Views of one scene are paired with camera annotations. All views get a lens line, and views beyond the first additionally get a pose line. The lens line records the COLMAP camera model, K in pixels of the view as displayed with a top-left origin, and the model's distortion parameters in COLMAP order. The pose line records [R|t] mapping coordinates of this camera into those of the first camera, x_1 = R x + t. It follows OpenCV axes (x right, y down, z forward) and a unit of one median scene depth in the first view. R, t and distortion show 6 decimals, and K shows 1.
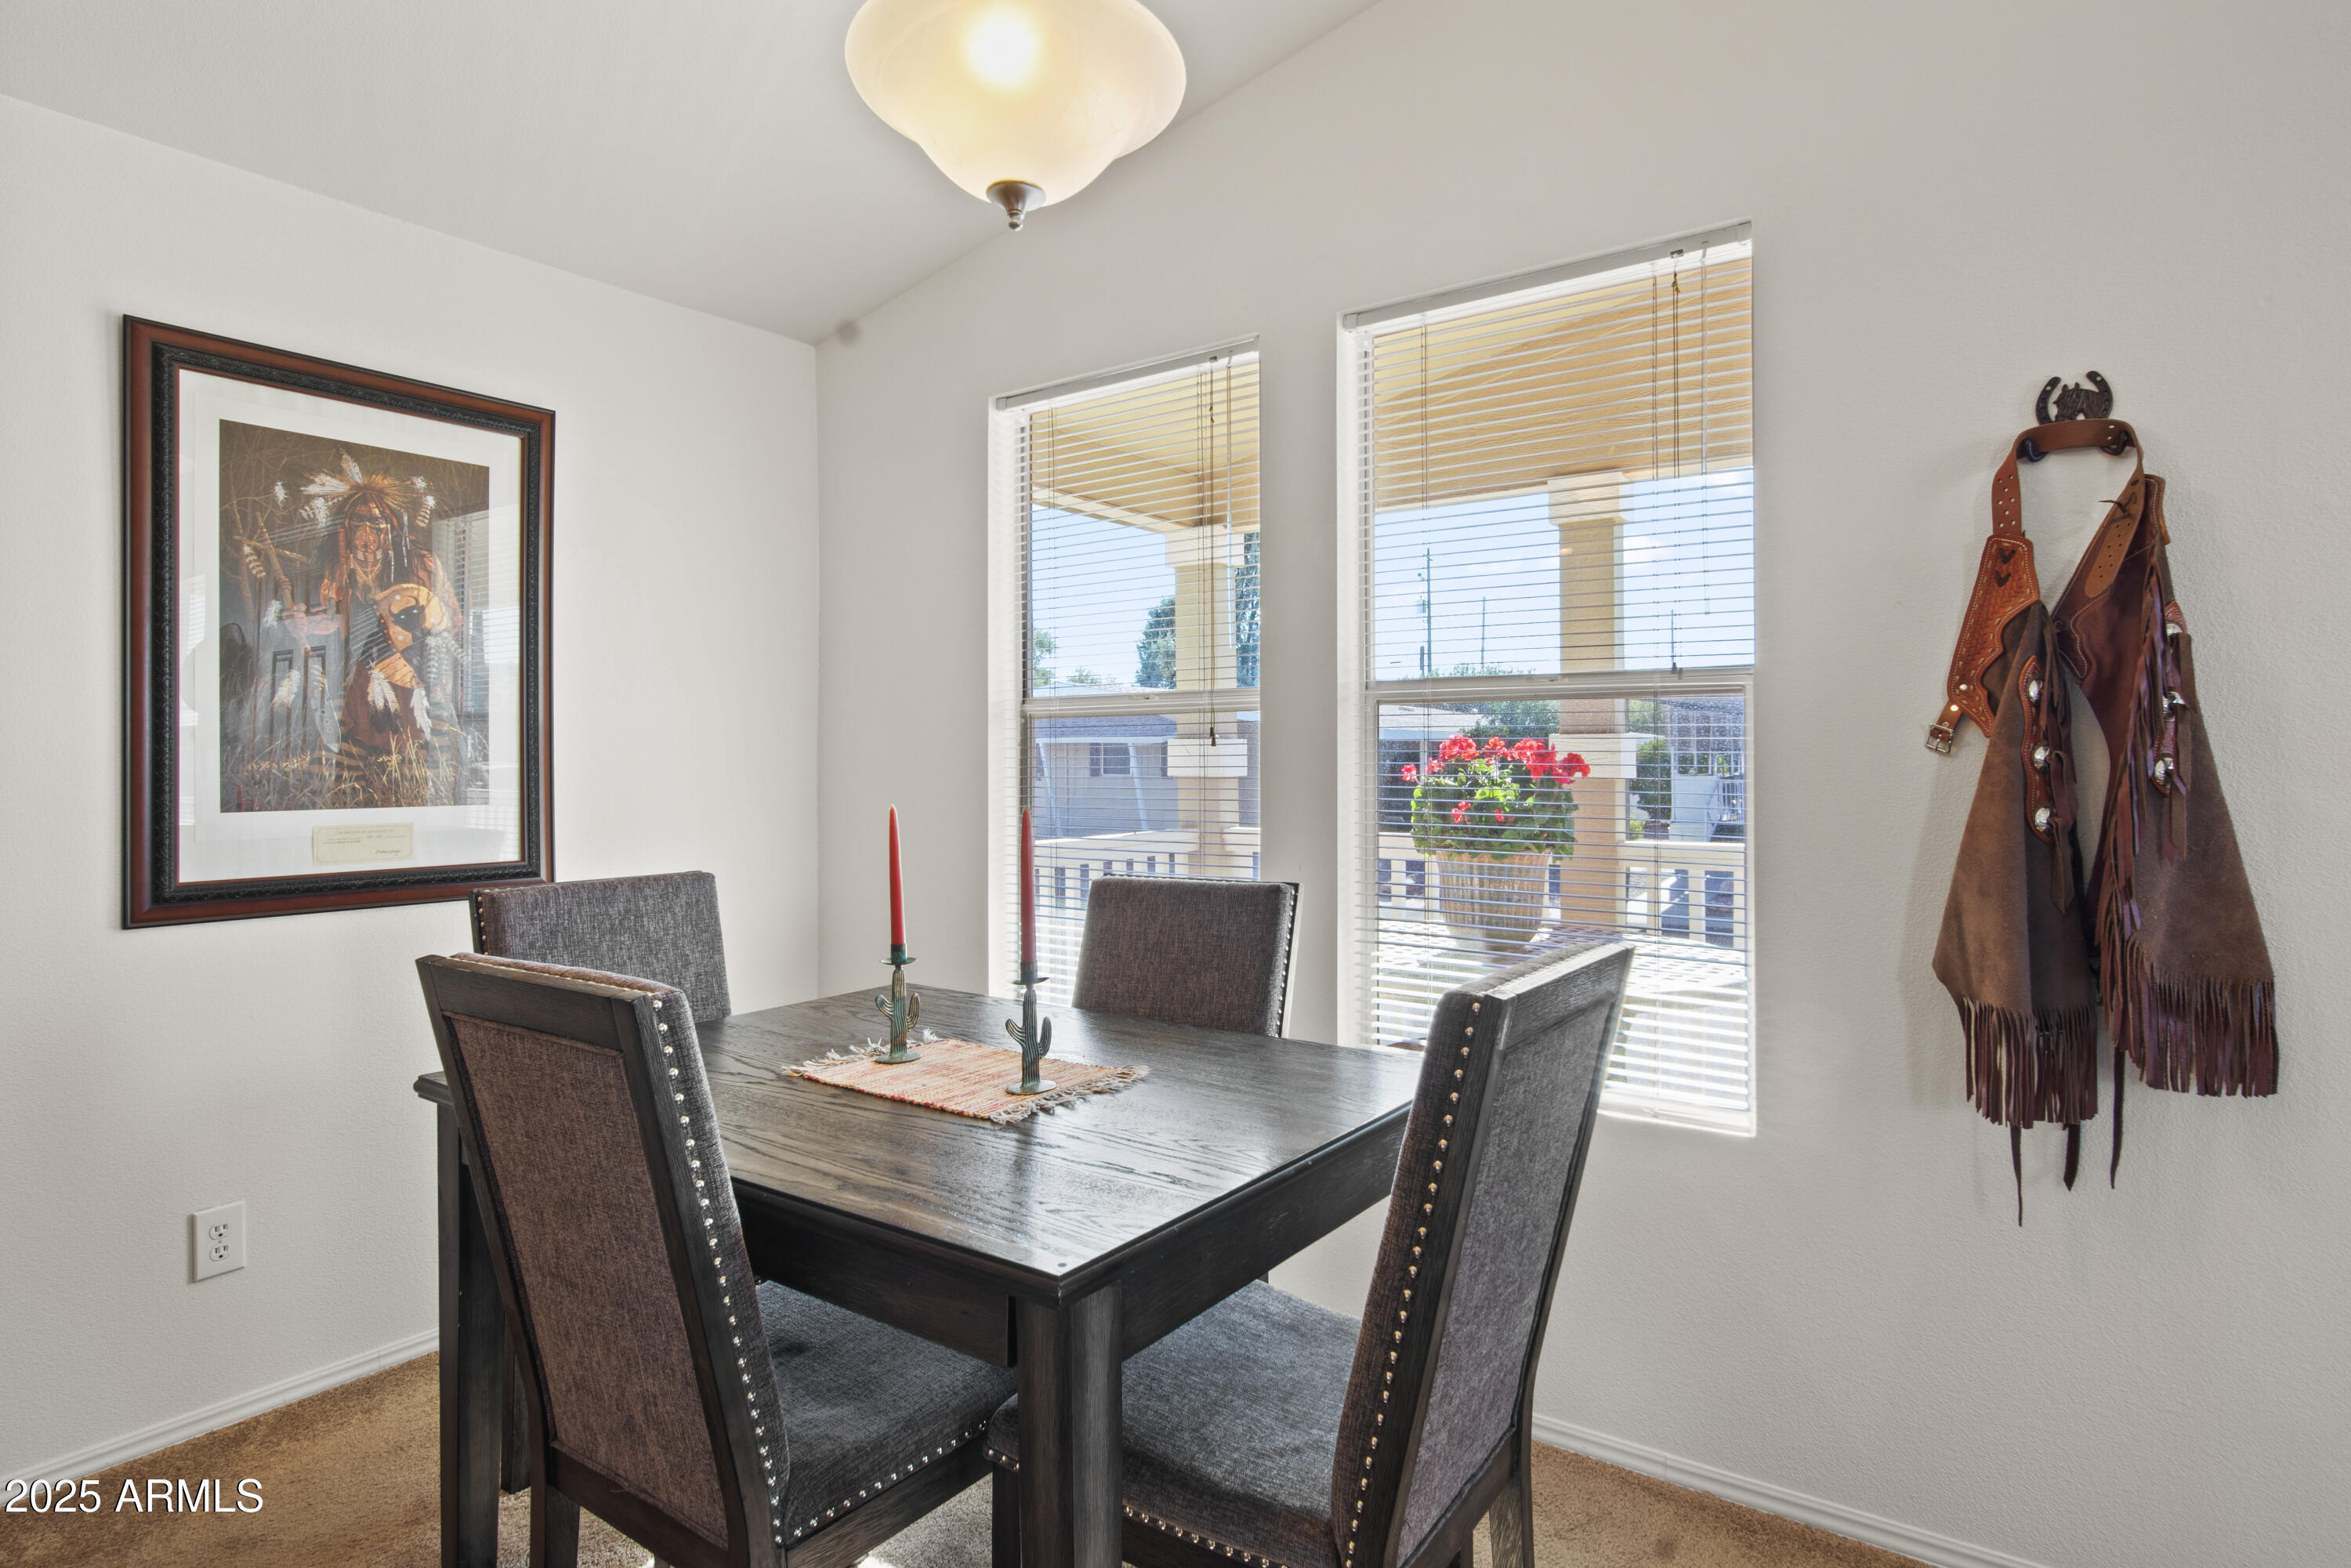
lens RADIAL K [[1288.9, 0, 1171.9], [0, 1288.9, 750.8], [0, 0, 1]] dist [0.002138, -0.001434]
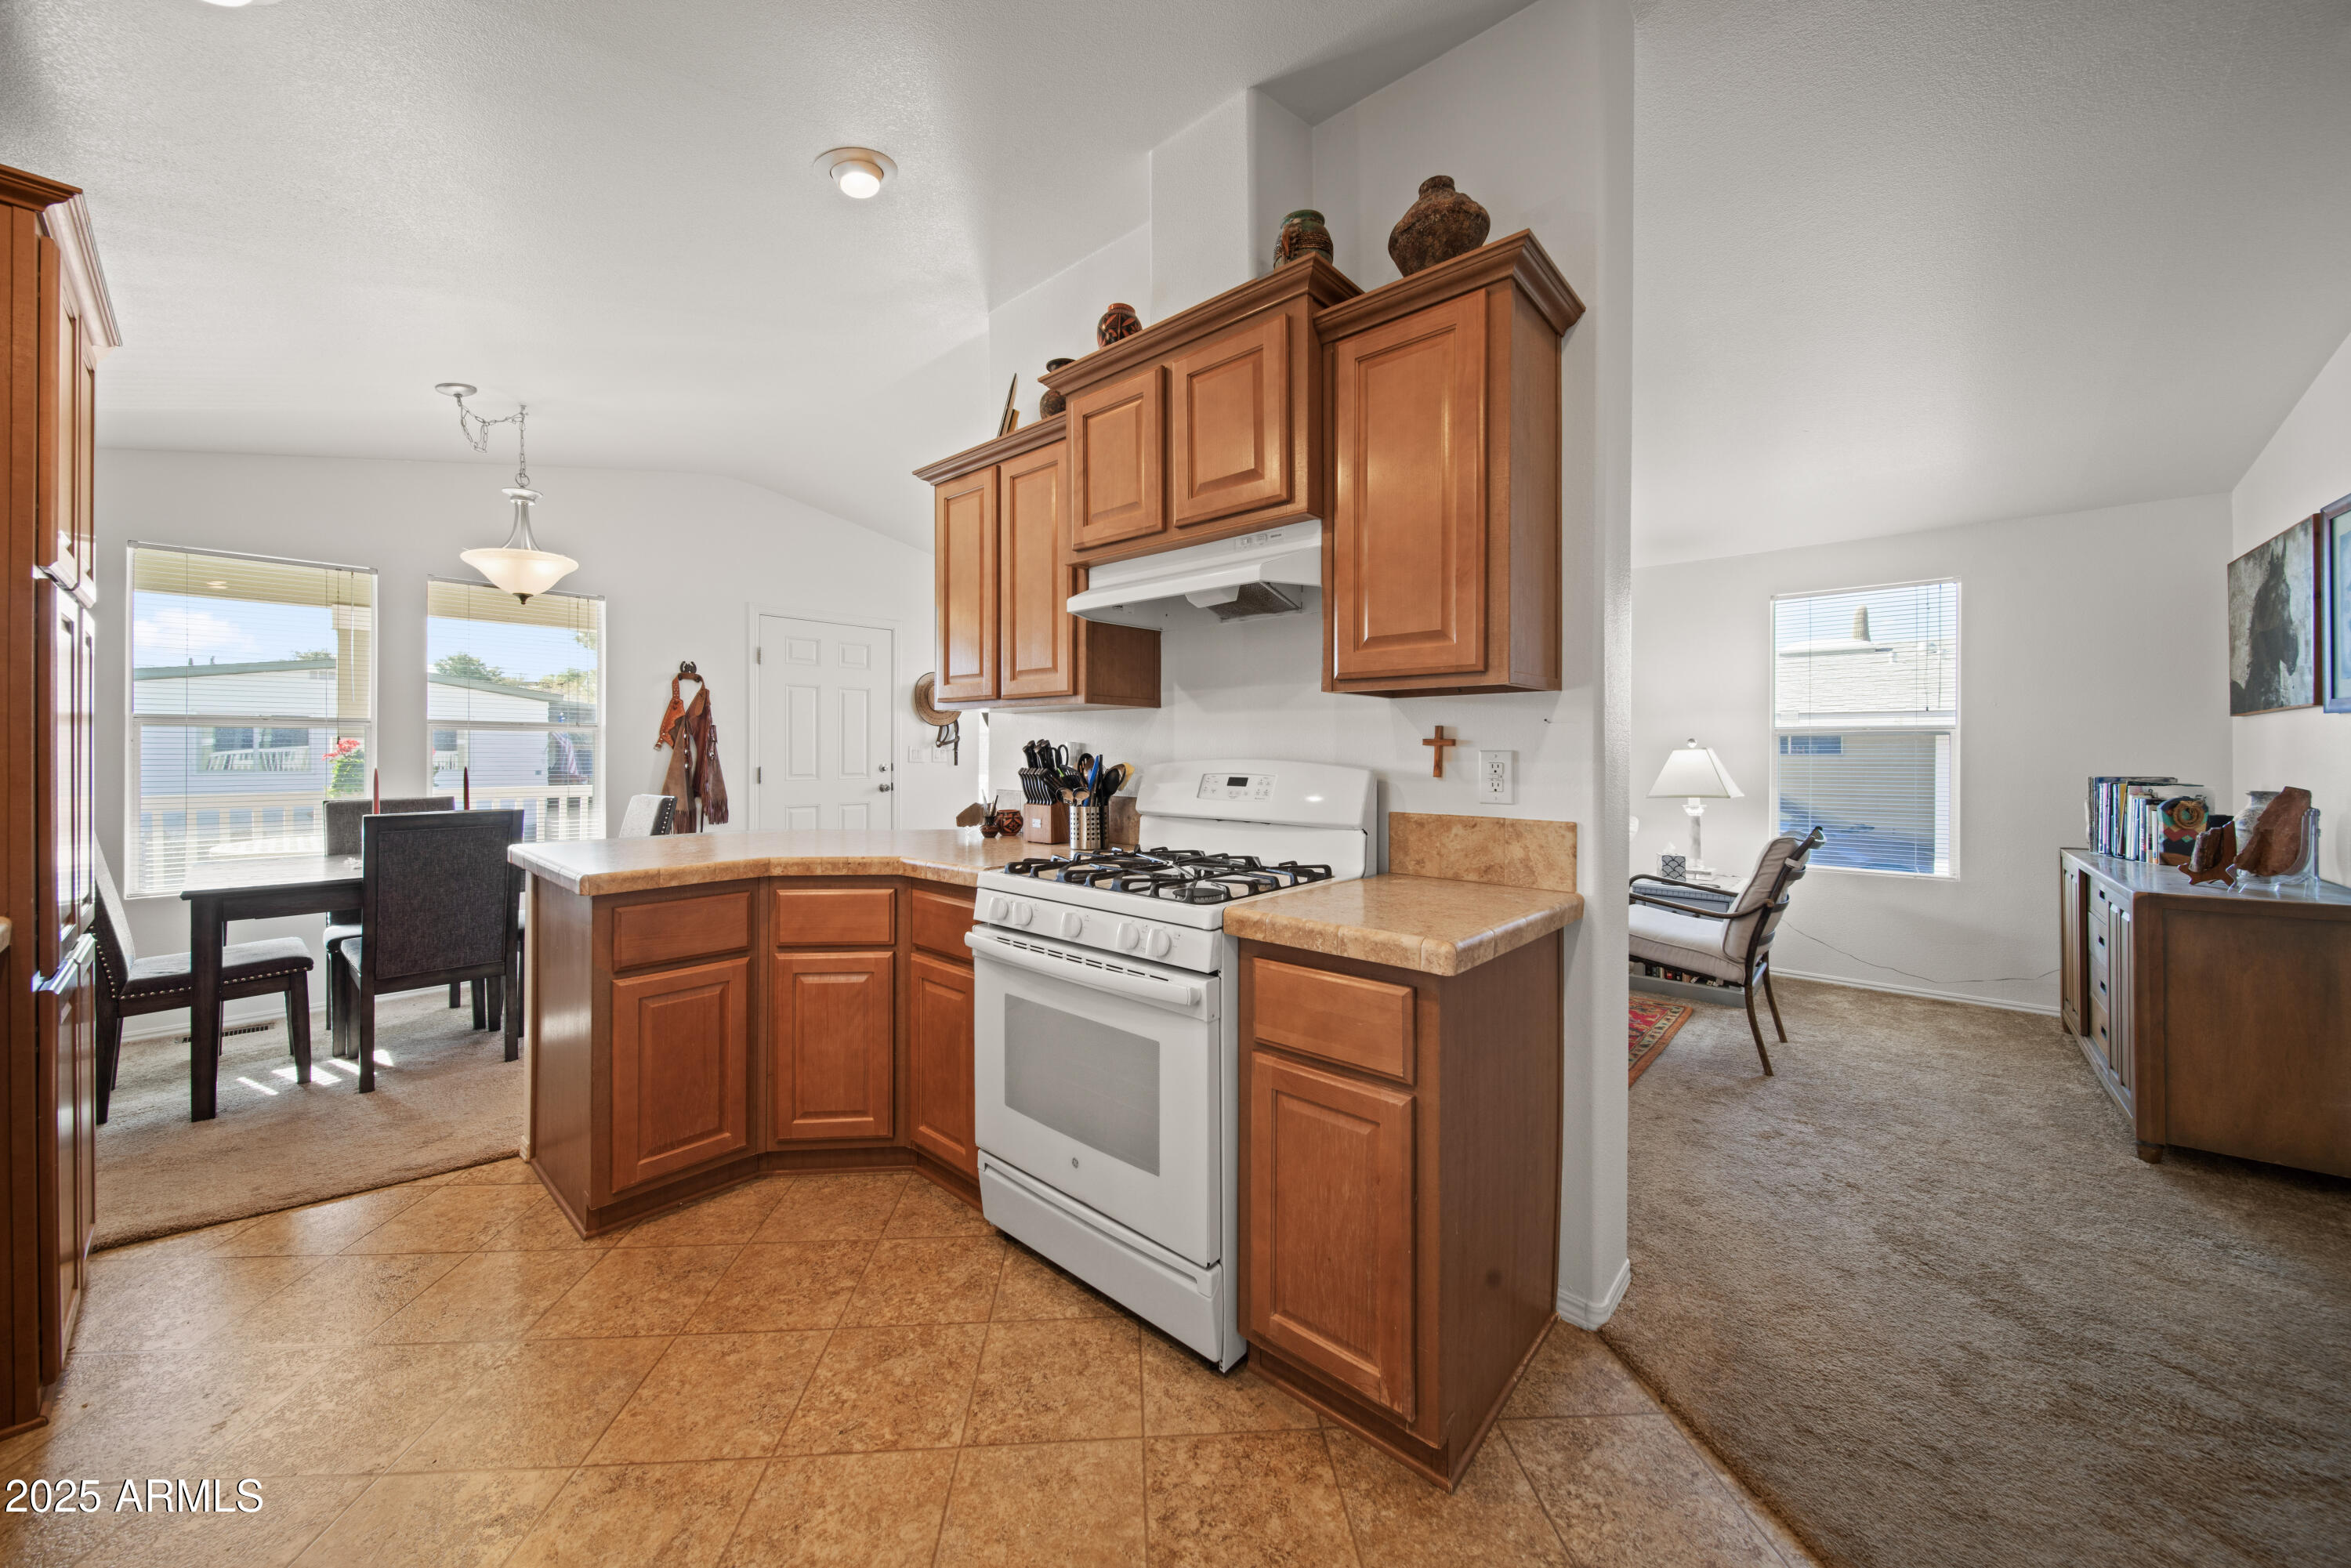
lens RADIAL K [[815.5, 0, 1187.6], [0, 815.5, 753.9], [0, 0, 1]] dist [0.000200, -0.001534]
pose [[0.090165, 0.001532, 0.995926, -1.830568], [-0.013003, 0.999915, -0.000361, -0.006847], [-0.995842, -0.012917, 0.090177, -0.885287]]
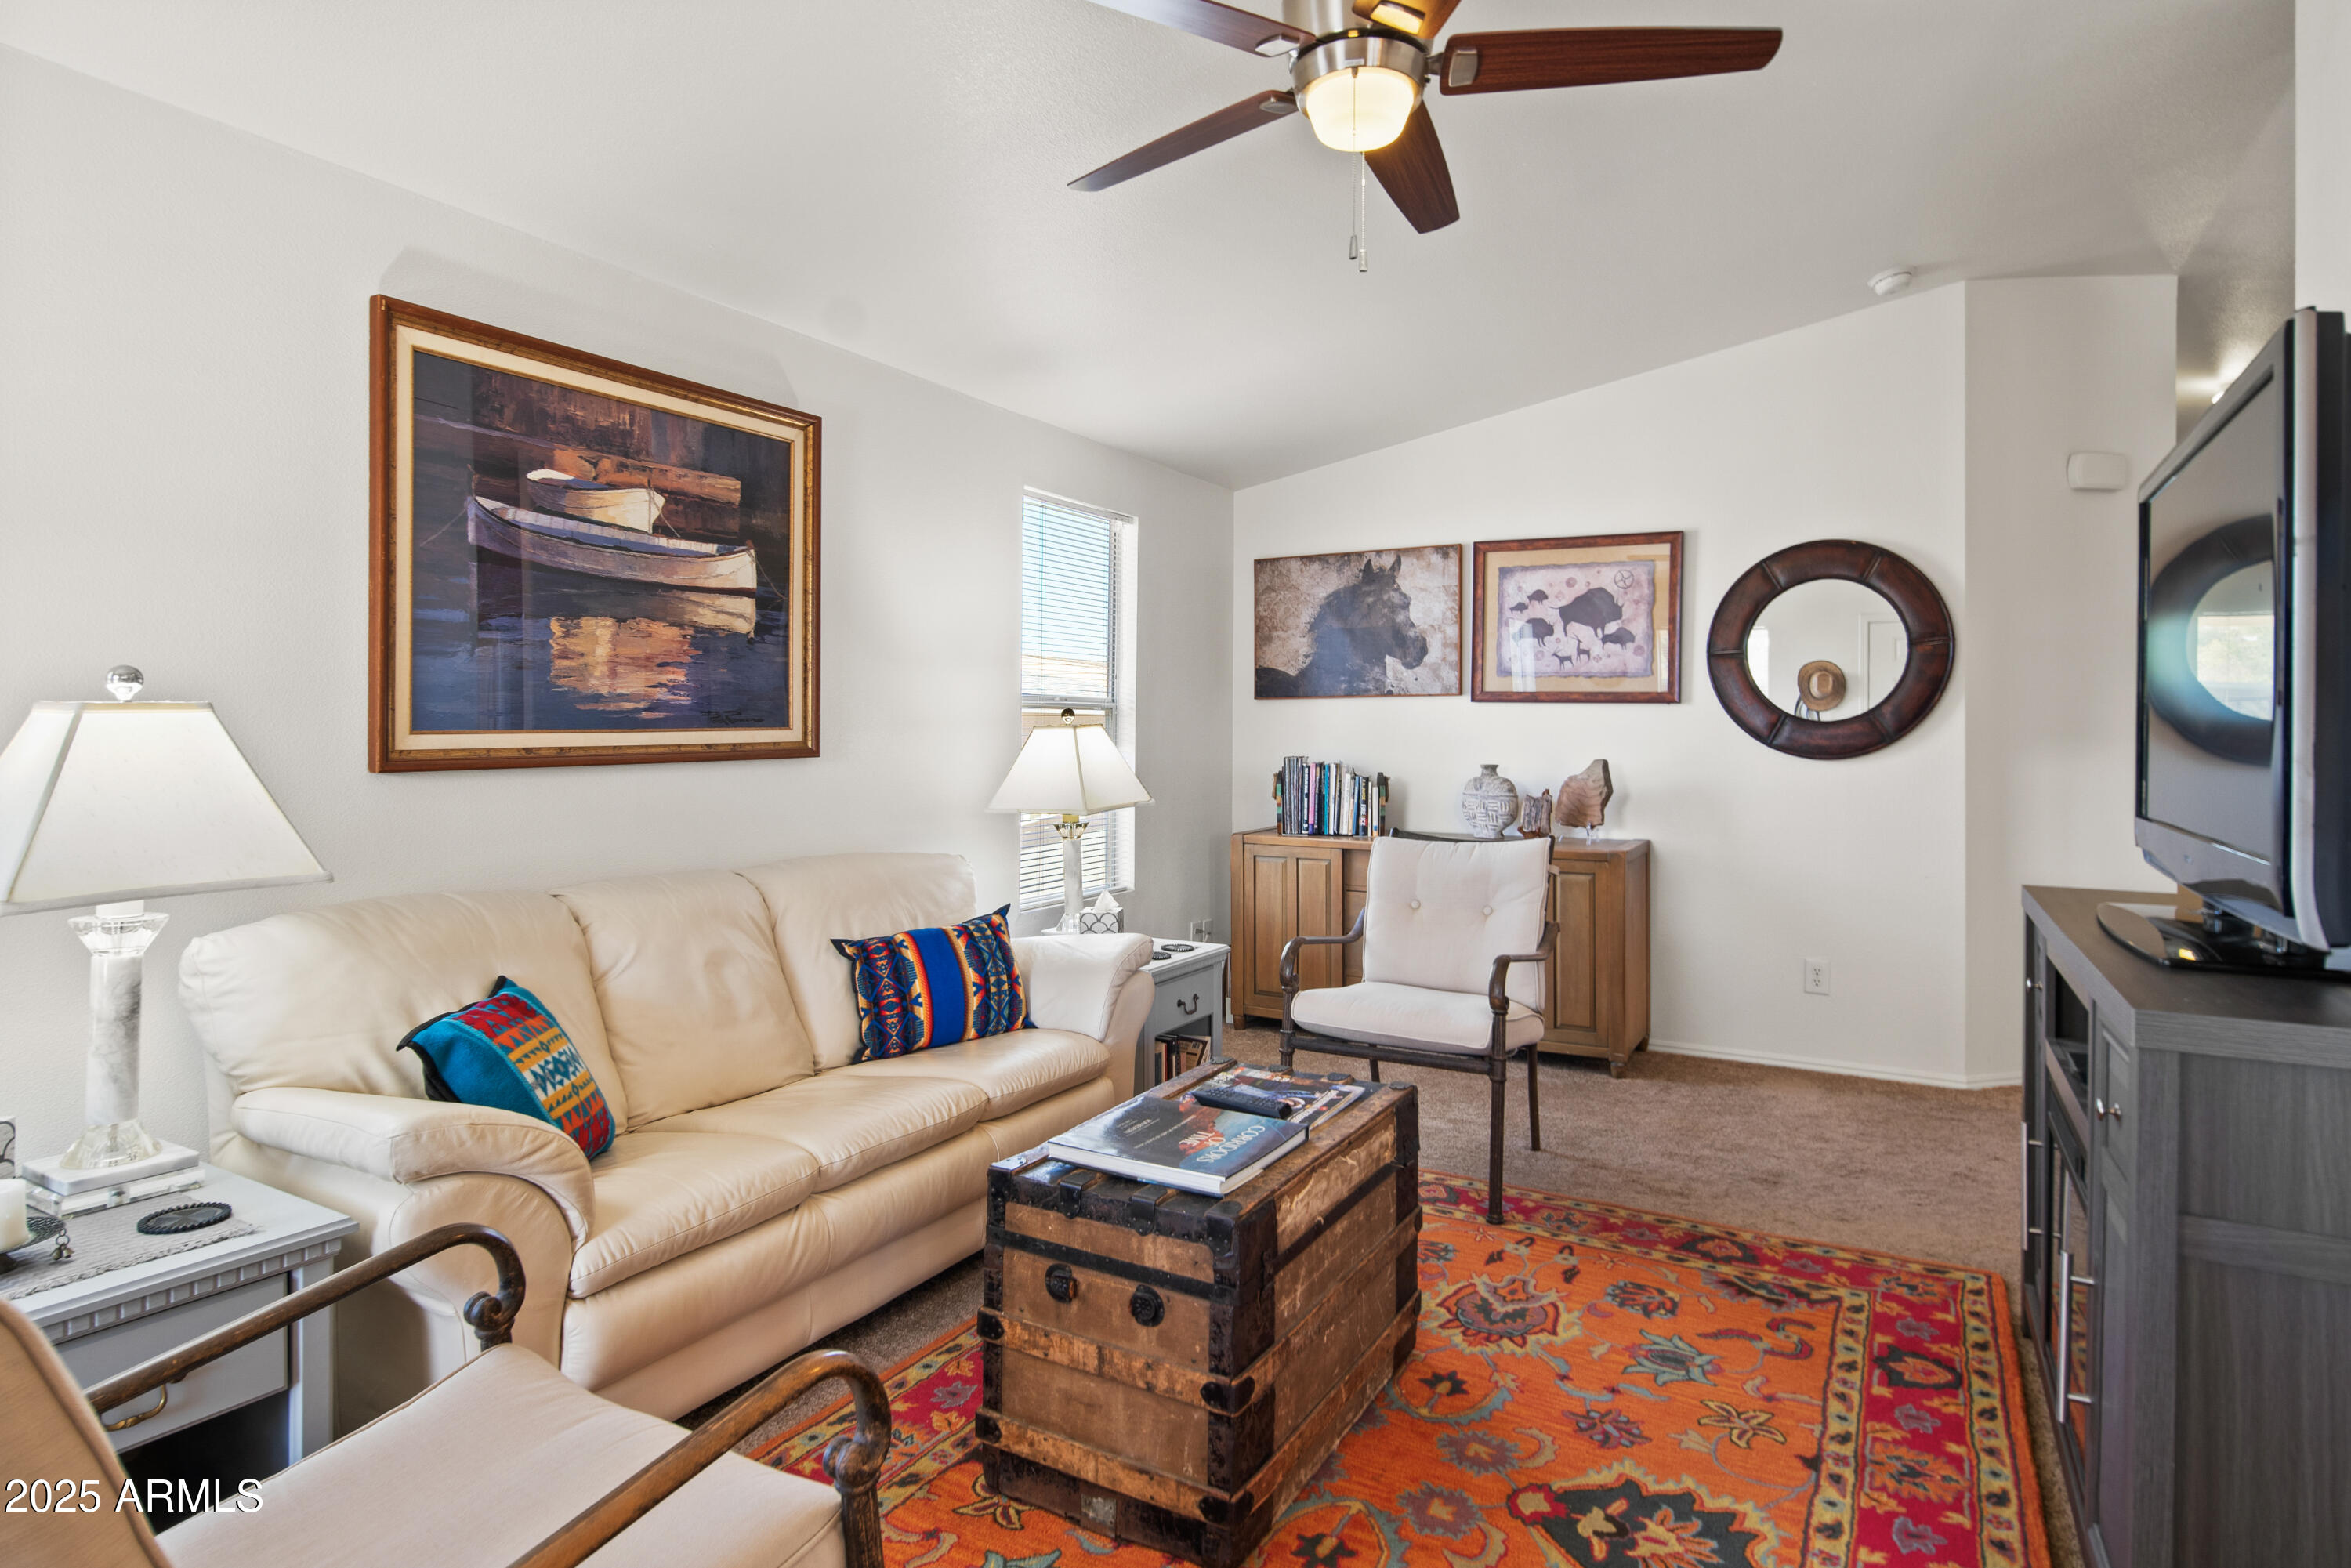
lens RADIAL K [[1288.9, 0, 1160.6], [0, 1288.9, 725.1], [0, 0, 1]] dist [0.002138, -0.001434]
pose [[-0.994965, 0.001985, -0.100207, 0.746600], [0.003865, 0.999820, -0.018574, -0.000907], [0.100152, -0.018867, -0.994793, 0.058824]]
